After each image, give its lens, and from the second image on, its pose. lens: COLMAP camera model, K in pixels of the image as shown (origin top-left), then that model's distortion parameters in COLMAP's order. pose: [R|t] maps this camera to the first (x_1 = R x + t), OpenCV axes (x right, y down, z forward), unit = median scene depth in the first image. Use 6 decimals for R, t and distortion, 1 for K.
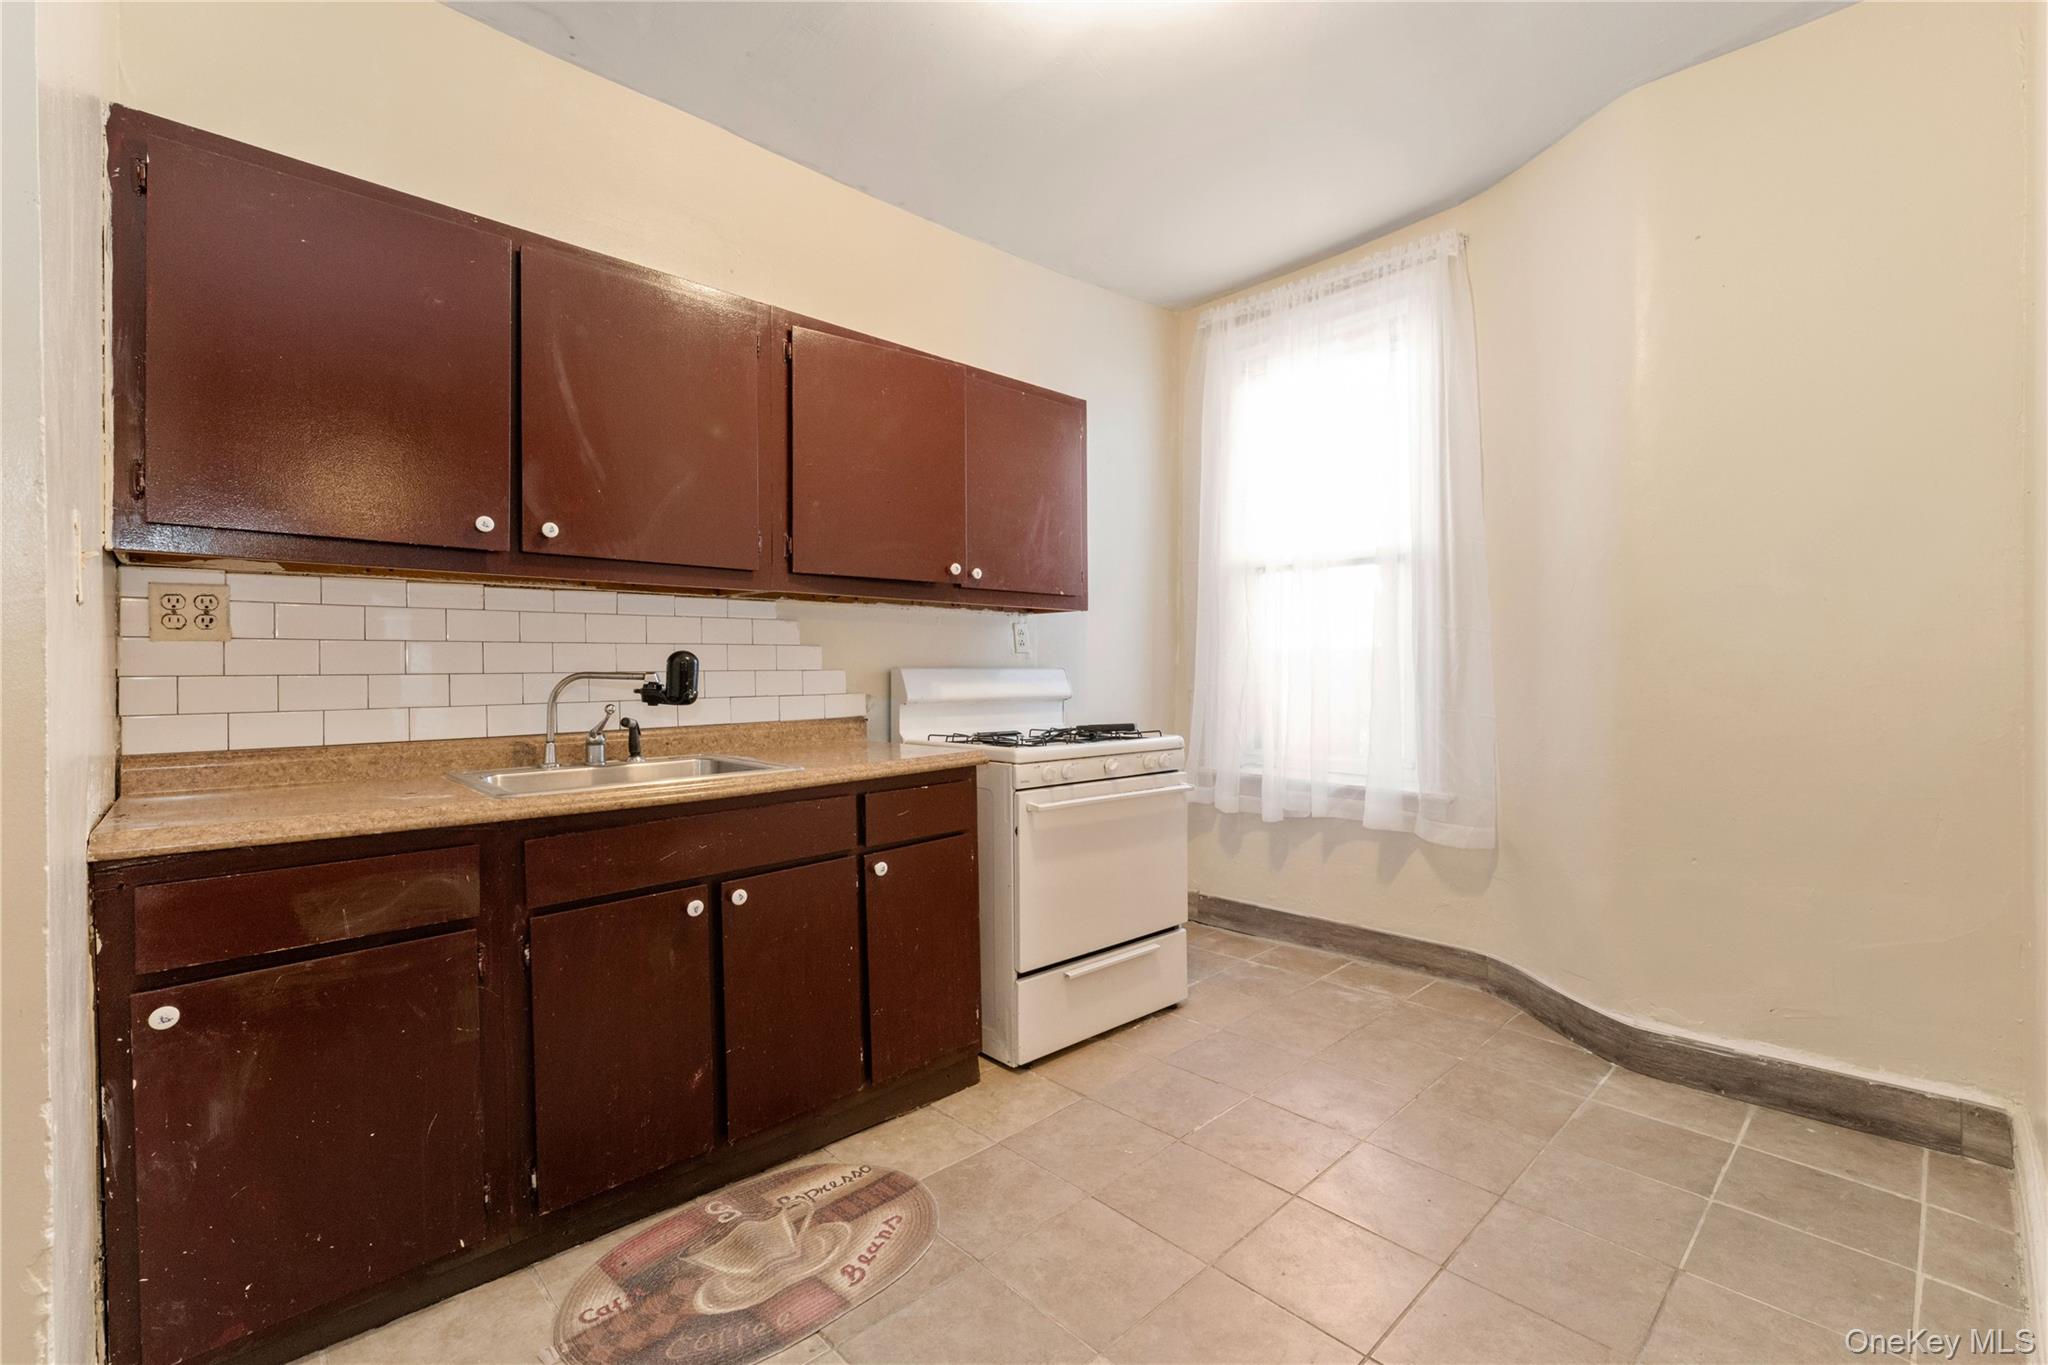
lens RADIAL K [[882.7, 0, 1028.4], [0, 882.7, 669.9], [0, 0, 1]] dist [0.003518, -0.000716]
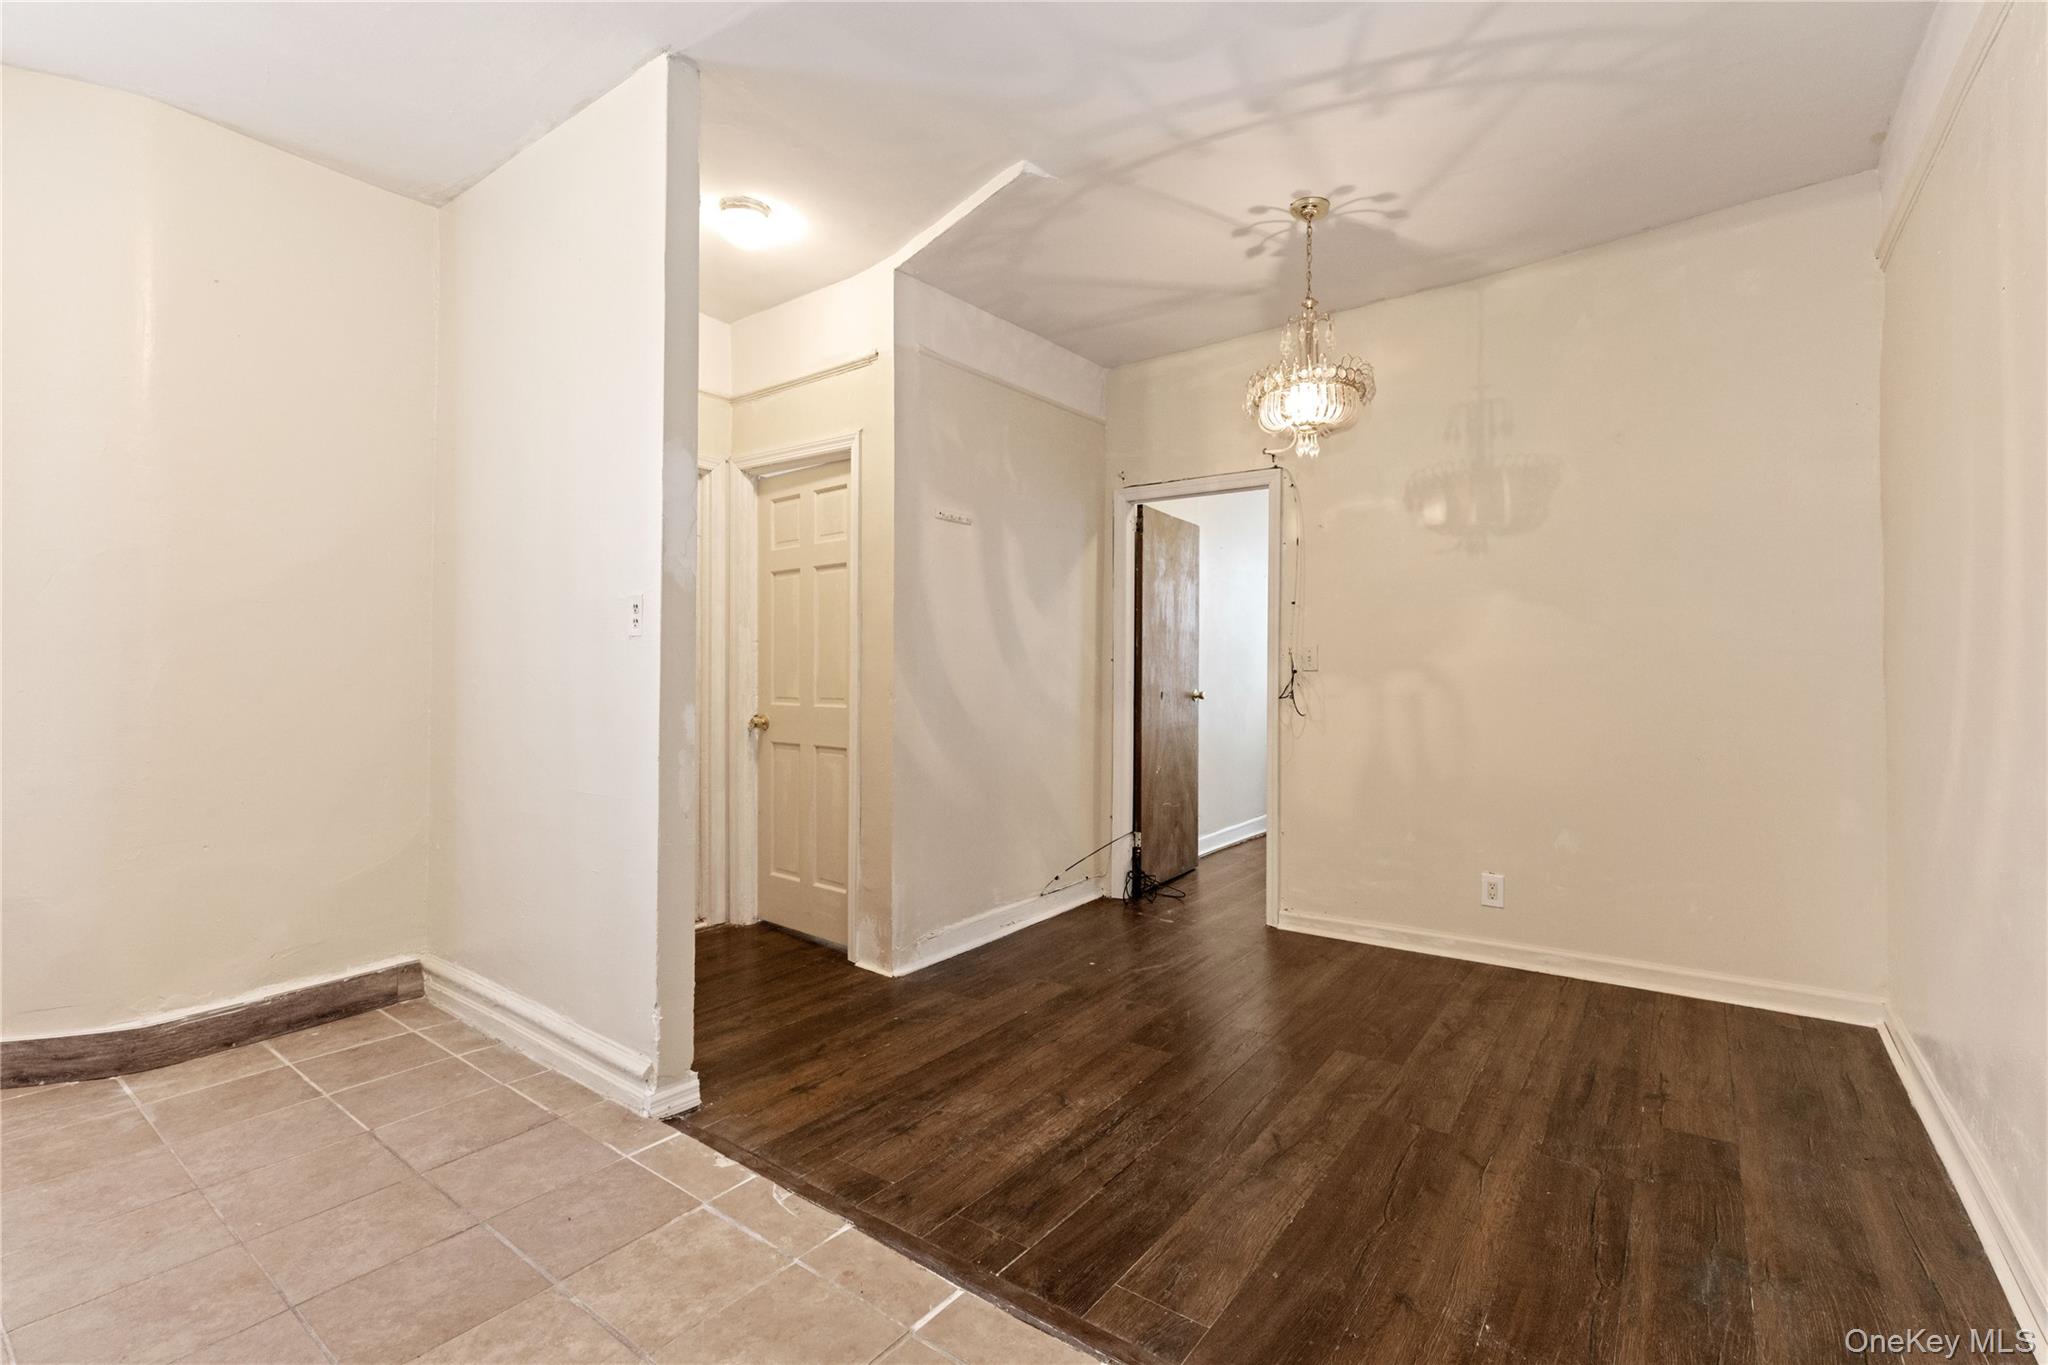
lens RADIAL K [[882.7, 0, 1072.6], [0, 882.7, 668.3], [0, 0, 1]] dist [0.003518, -0.000716]
pose [[-0.203916, 0.004981, 0.978976, -0.559319], [-0.003205, 0.999978, -0.005755, -0.003119], [-0.978983, -0.004311, -0.203895, 0.182595]]
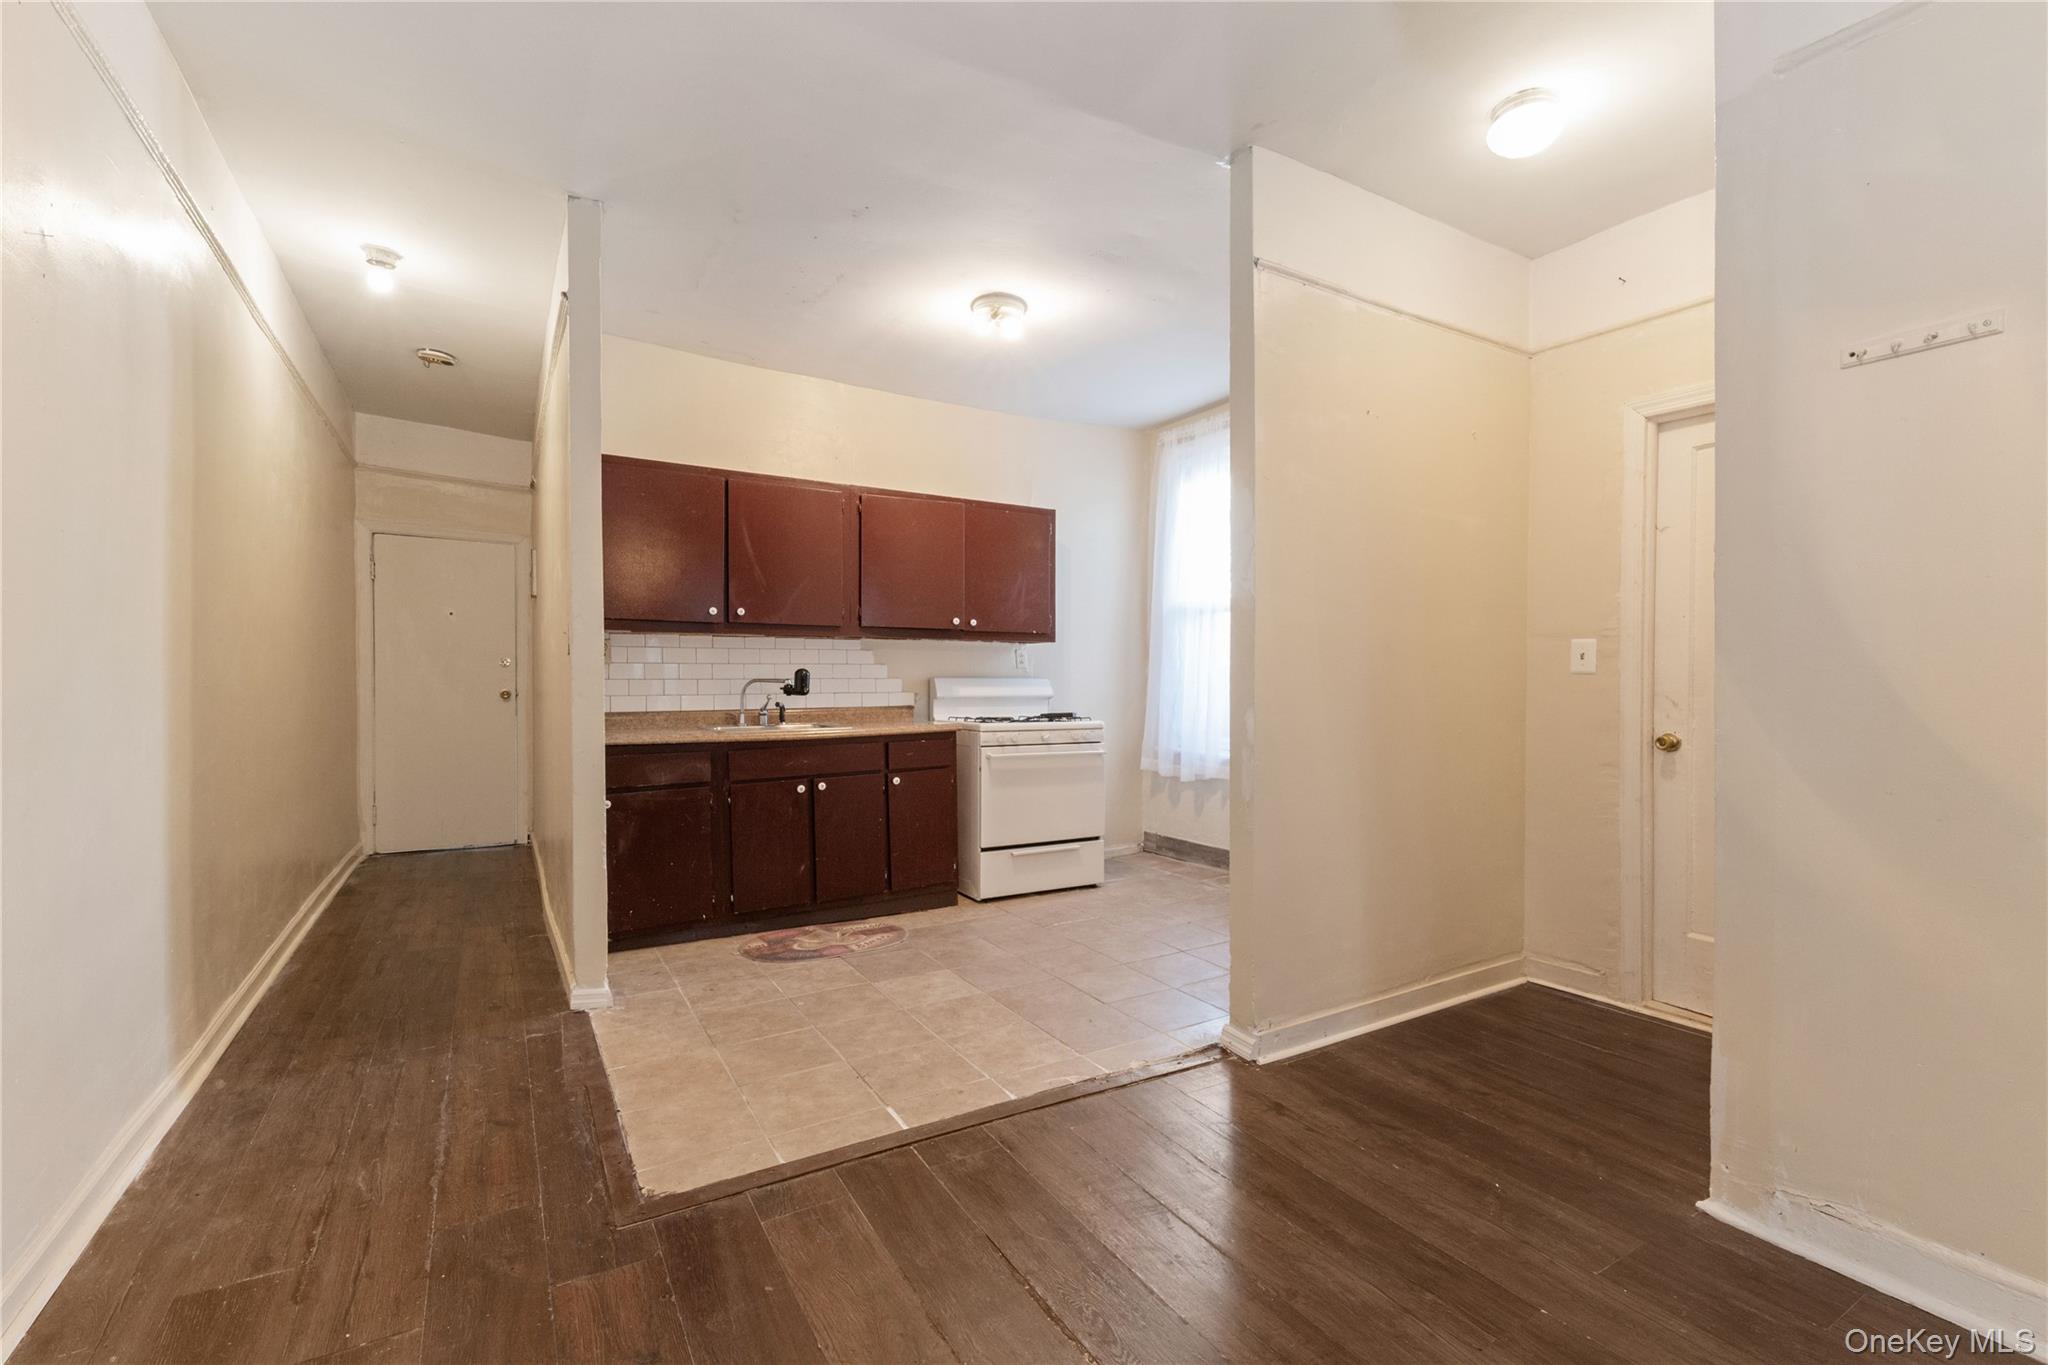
lens RADIAL K [[882.7, 0, 1024.8], [0, 882.7, 690.1], [0, 0, 1]] dist [0.003518, -0.000716]
pose [[0.978140, 0.009561, -0.207725, 0.484488], [-0.006914, 0.999885, 0.013469, -0.002685], [0.207830, -0.011738, 0.978094, -0.796928]]
